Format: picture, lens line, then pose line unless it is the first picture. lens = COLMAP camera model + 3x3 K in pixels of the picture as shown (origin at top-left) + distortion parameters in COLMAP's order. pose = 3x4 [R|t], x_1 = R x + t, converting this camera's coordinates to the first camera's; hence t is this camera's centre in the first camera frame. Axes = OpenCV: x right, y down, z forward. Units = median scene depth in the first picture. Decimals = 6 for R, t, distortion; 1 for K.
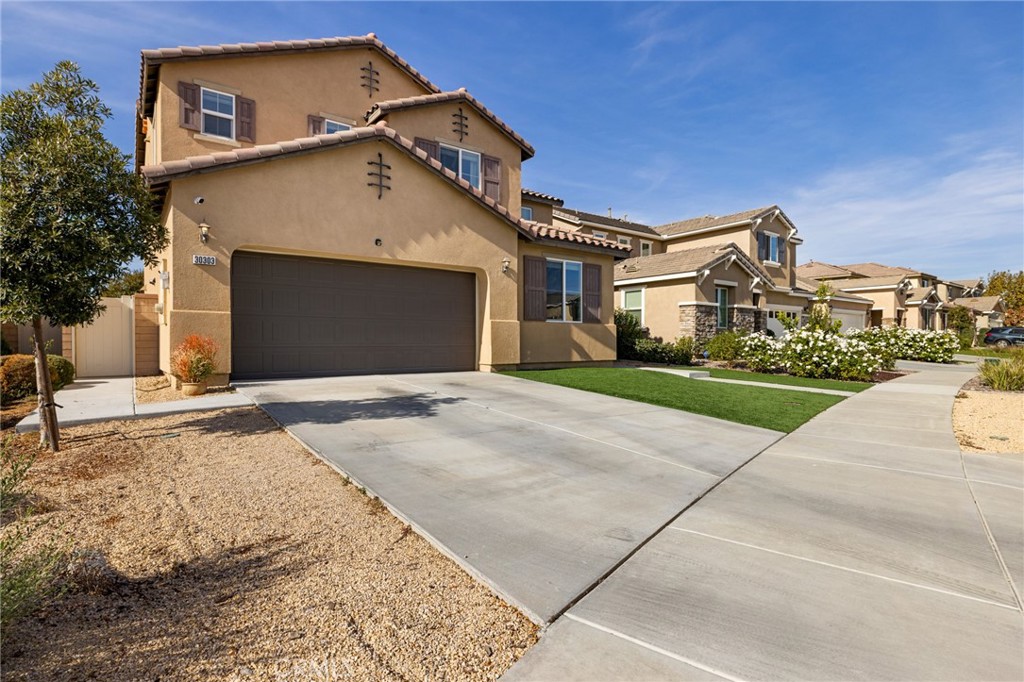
lens RADIAL K [[493.5, 0, 512.0], [0, 493.5, 341.0], [0, 0, 1]] dist [0.000843, -0.000299]
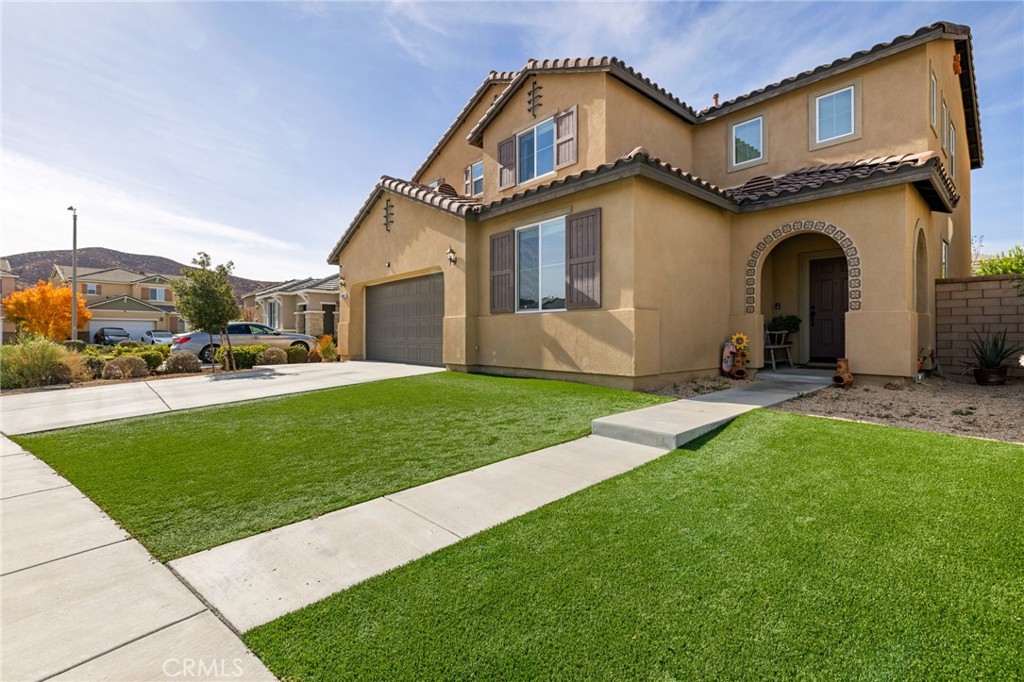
lens RADIAL K [[444.6, 0, 509.7], [0, 444.6, 334.7], [0, 0, 1]] dist [0.015235, 0.000049]
pose [[0.111533, 0.000500, -0.993761, 0.812413], [-0.002295, 0.999997, 0.000246, -0.005116], [0.993758, 0.002254, 0.111534, 0.990317]]
